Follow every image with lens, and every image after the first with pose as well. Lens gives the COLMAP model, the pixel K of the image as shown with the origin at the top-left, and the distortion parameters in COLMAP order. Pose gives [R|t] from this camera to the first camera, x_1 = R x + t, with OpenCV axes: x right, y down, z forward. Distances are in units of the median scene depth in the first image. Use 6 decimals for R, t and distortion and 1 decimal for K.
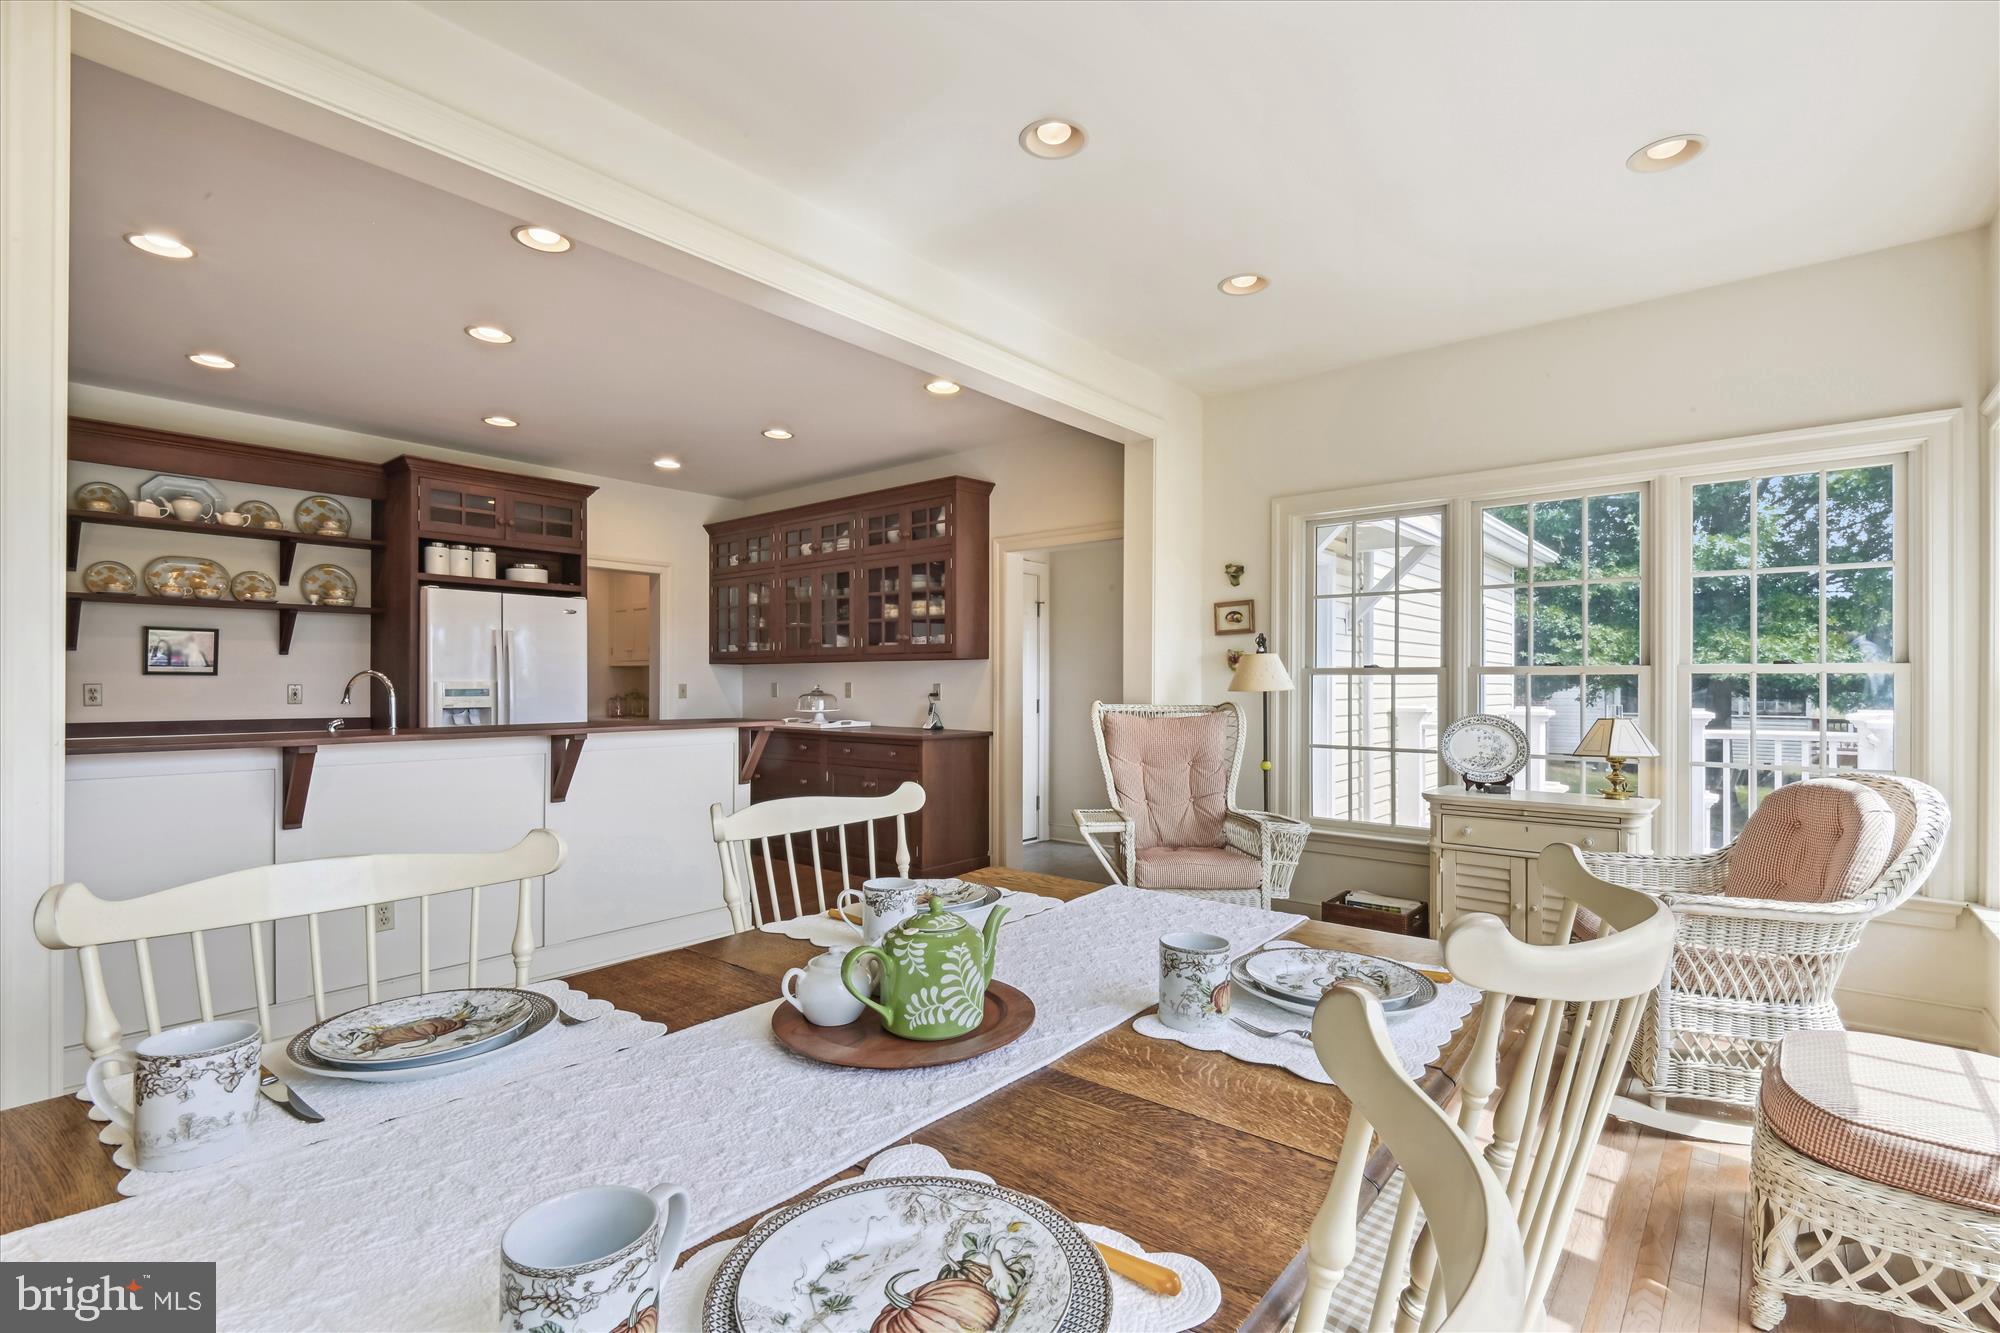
lens RADIAL K [[918.6, 0, 988.5], [0, 918.6, 689.9], [0, 0, 1]] dist [-0.000563, -0.004869]
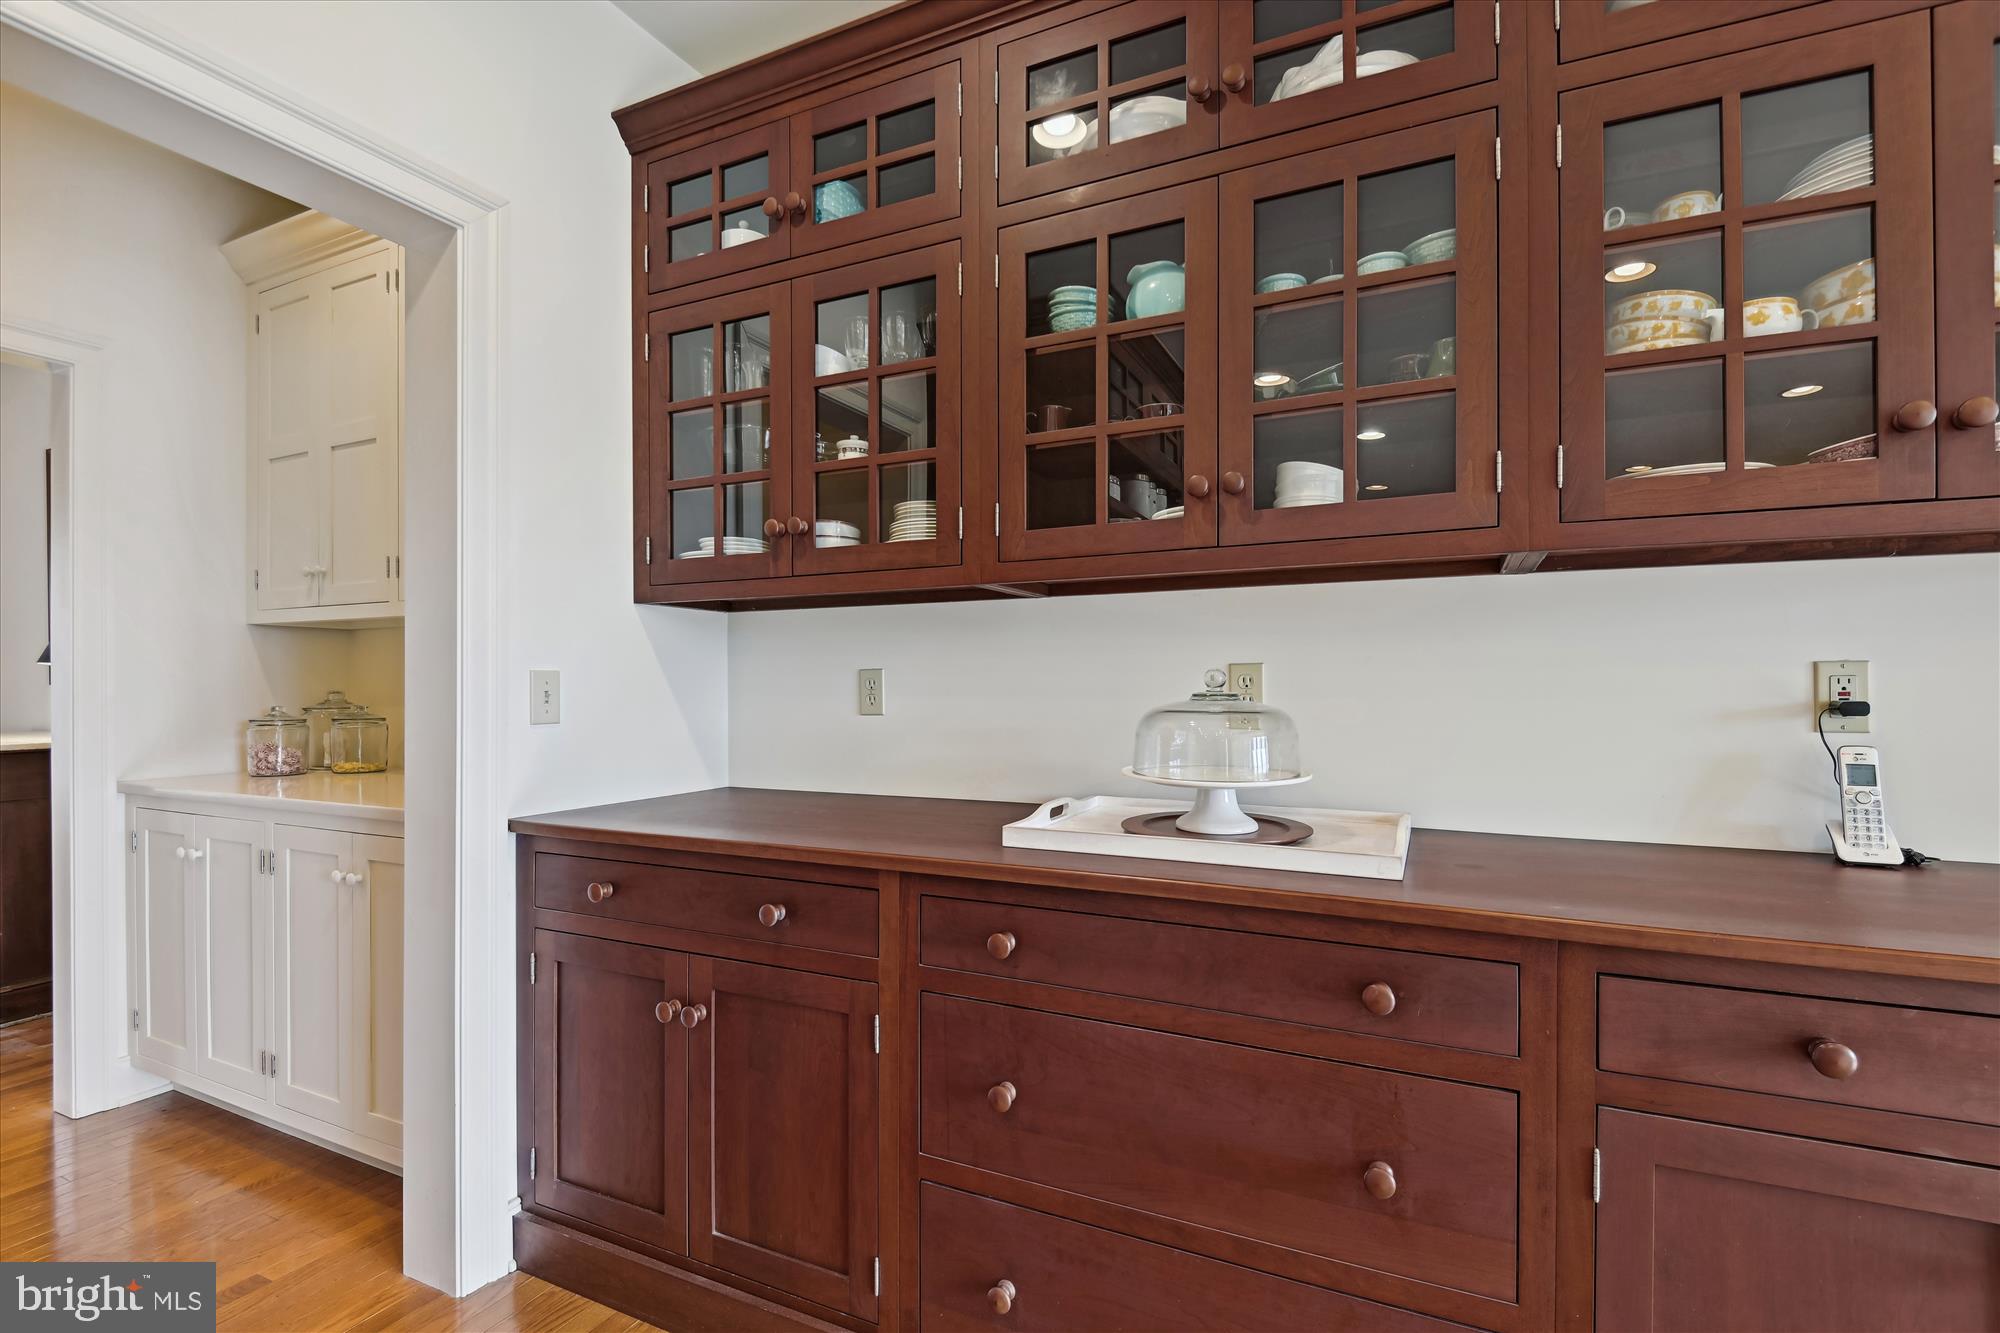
lens RADIAL K [[918.6, 0, 1001.1], [0, 918.6, 687.1], [0, 0, 1]] dist [-0.000563, -0.004869]
pose [[0.966355, -0.003710, 0.257186, -0.342866], [0.004482, 0.999987, -0.002416, -0.000658], [-0.257173, 0.003488, 0.966359, 0.890572]]
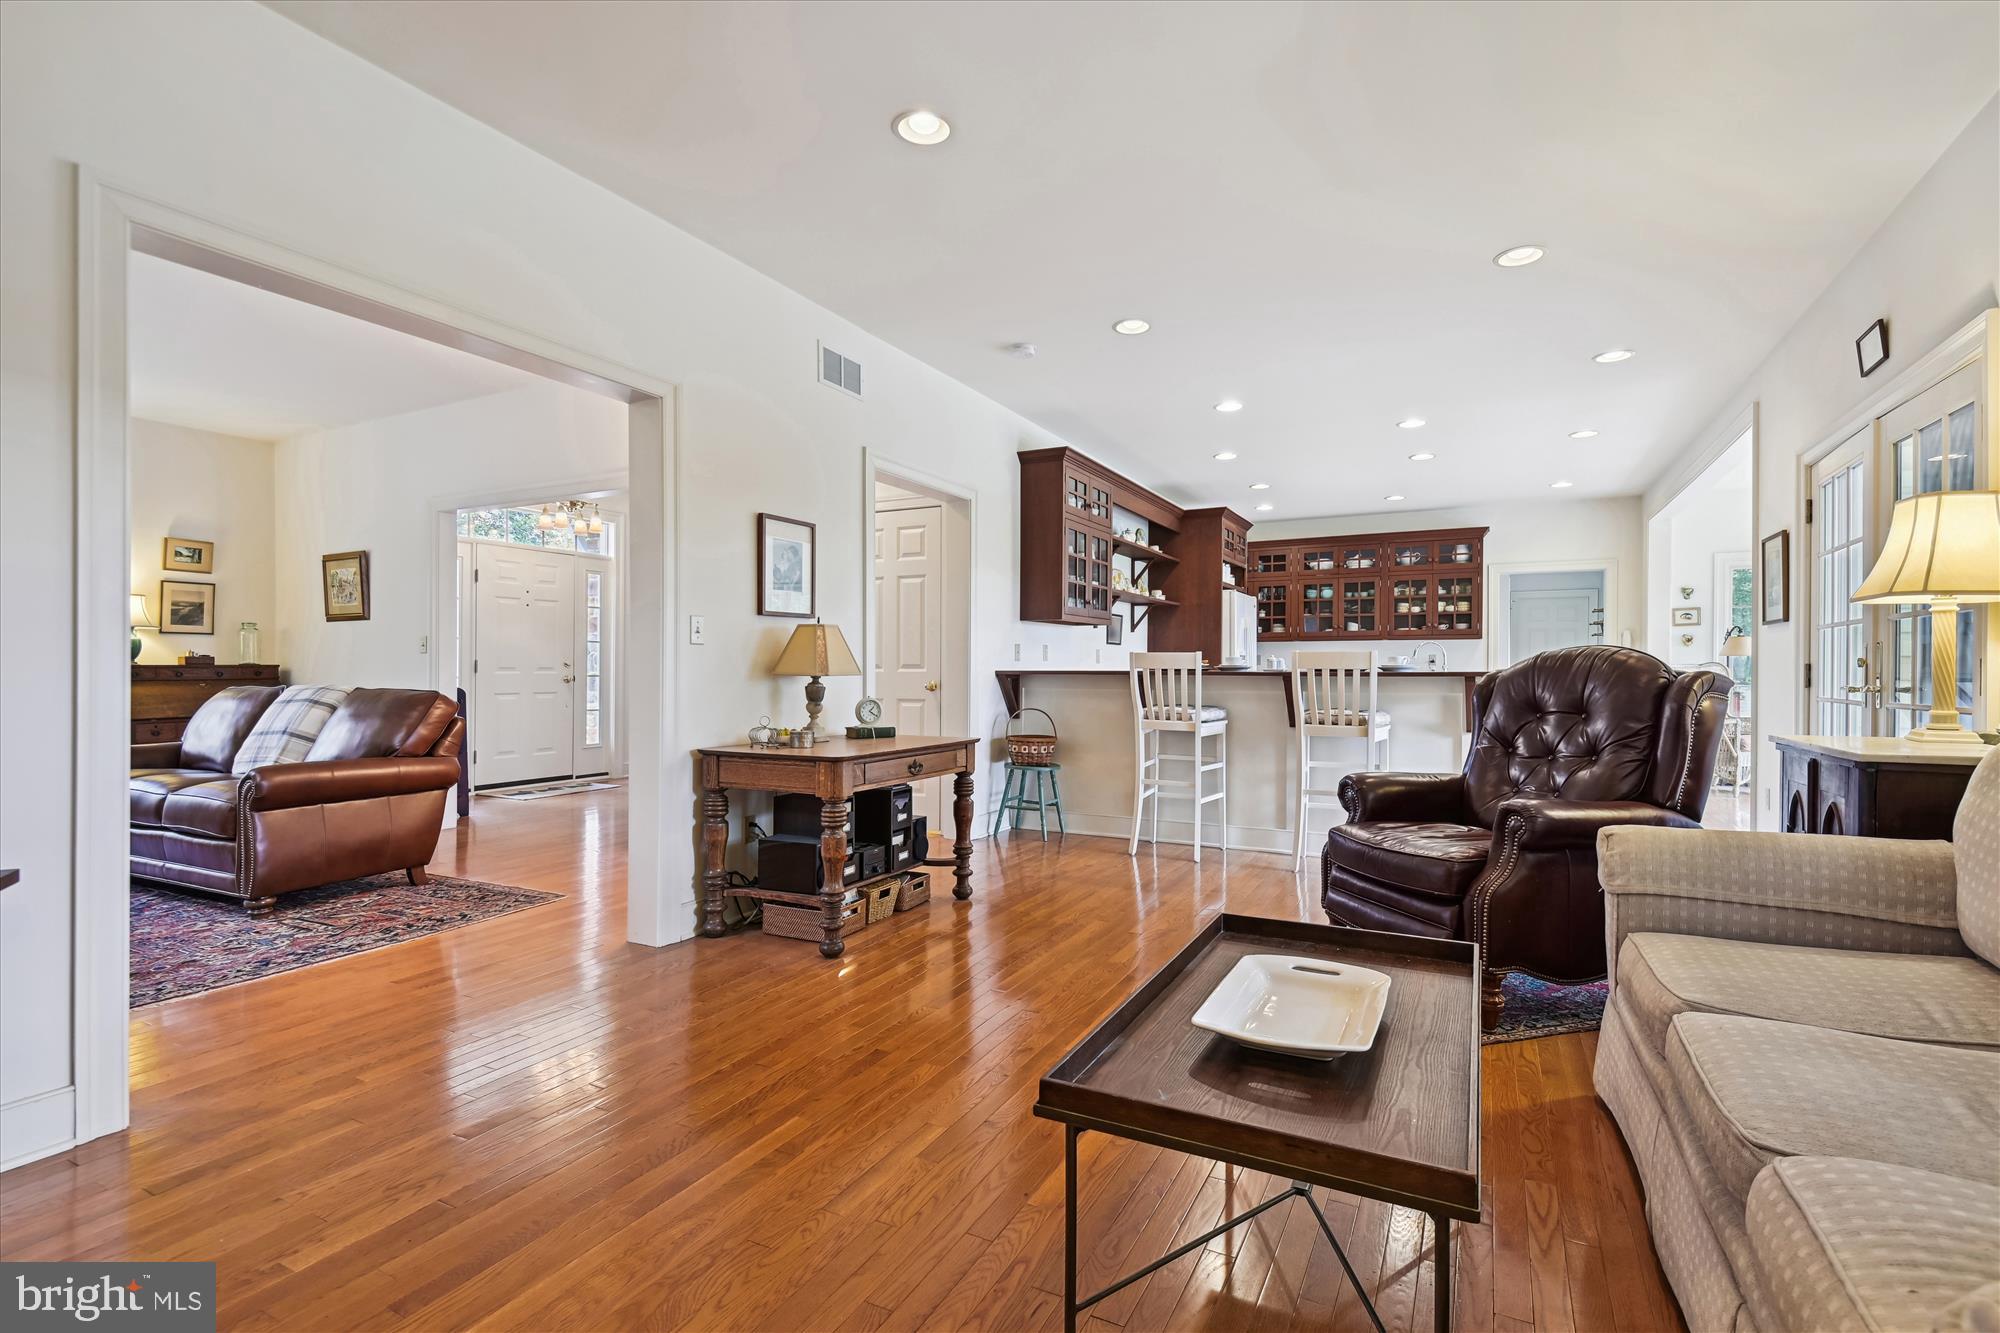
lens RADIAL K [[918.6, 0, 994.2], [0, 918.6, 672.6], [0, 0, 1]] dist [-0.000563, -0.004869]
pose [[0.977166, 0.000647, 0.212477, -1.213569], [0.000831, 0.999976, -0.006867, 0.037390], [-0.212477, 0.006887, 0.977142, -0.418556]]
